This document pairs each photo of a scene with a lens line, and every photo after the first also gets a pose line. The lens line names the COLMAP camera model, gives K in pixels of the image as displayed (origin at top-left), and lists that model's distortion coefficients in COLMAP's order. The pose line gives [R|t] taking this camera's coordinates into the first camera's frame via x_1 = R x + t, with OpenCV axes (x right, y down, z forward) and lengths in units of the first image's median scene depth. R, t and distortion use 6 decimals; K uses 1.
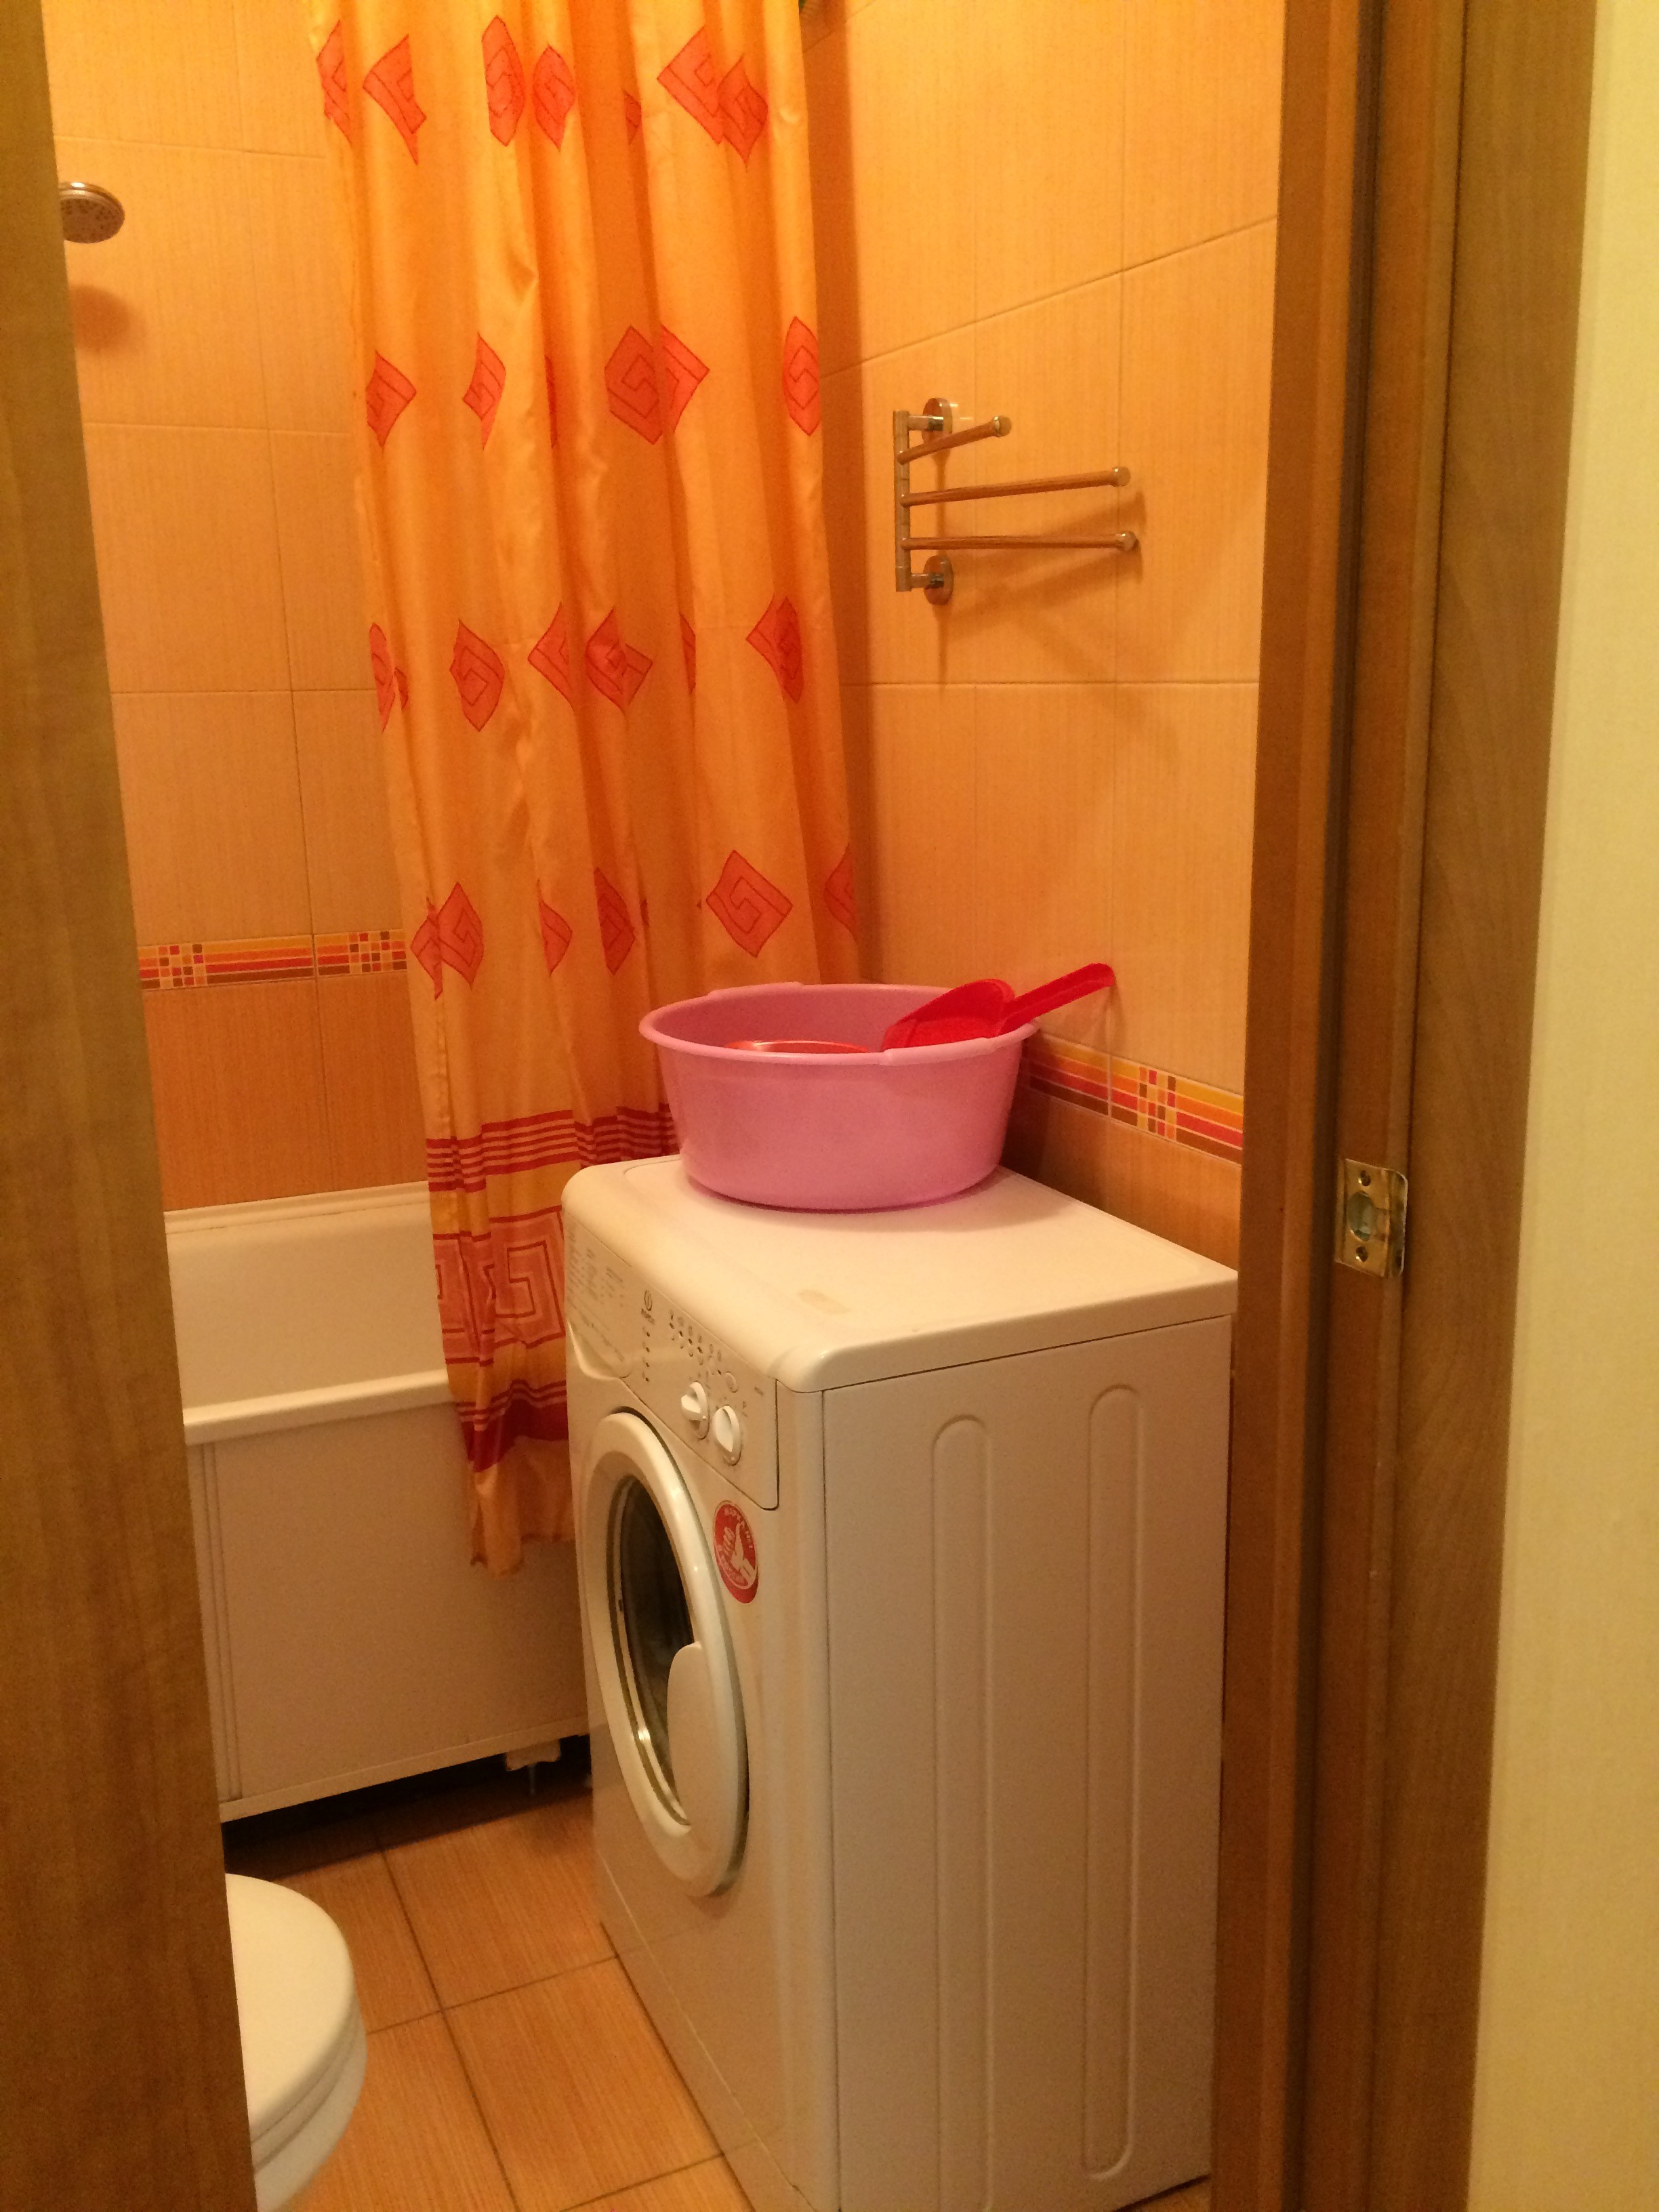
lens RADIAL K [[1905.3, 0, 832.2], [0, 1905.3, 1117.9], [0, 0, 1]] dist [0.089859, -0.119688]
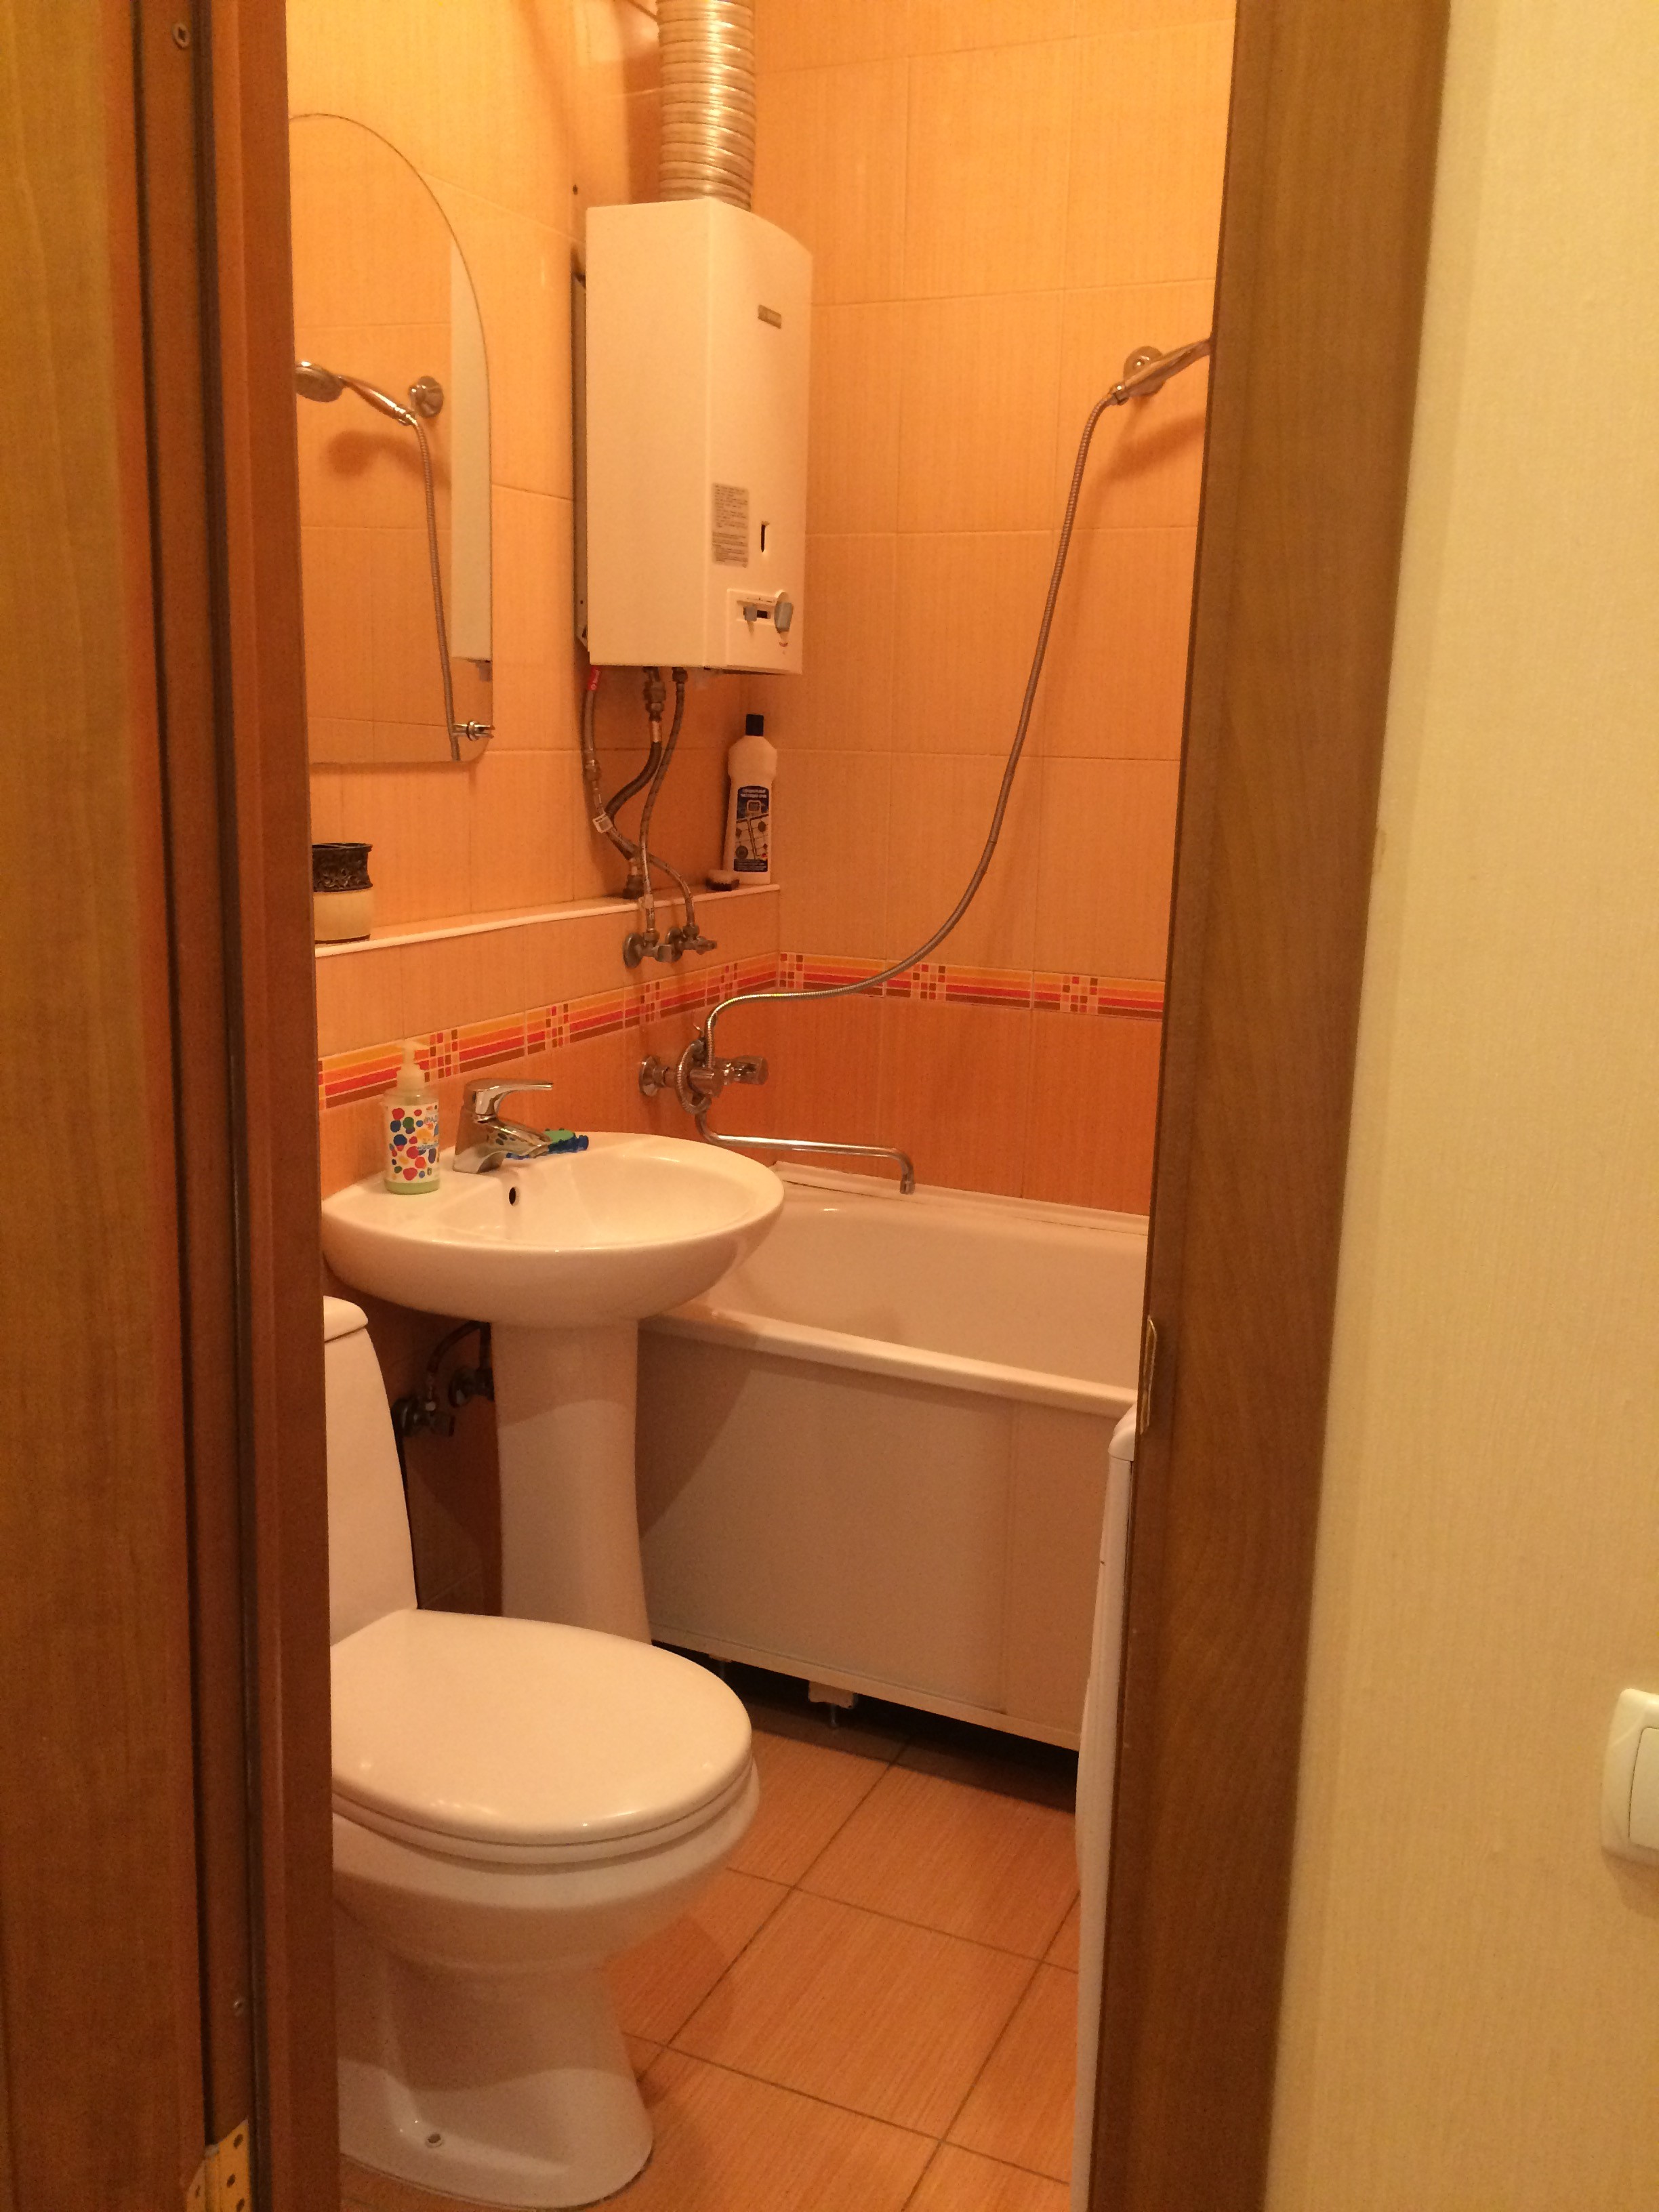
lens RADIAL K [[1915.6, 0, 829.5], [0, 1915.6, 1106.0], [0, 0, 1]] dist [-0.008163, 0.000264]
pose [[0.660173, 0.178637, -0.729562, 0.498988], [-0.206210, 0.977090, 0.052648, -0.051903], [0.722253, 0.115686, 0.681886, 0.135391]]
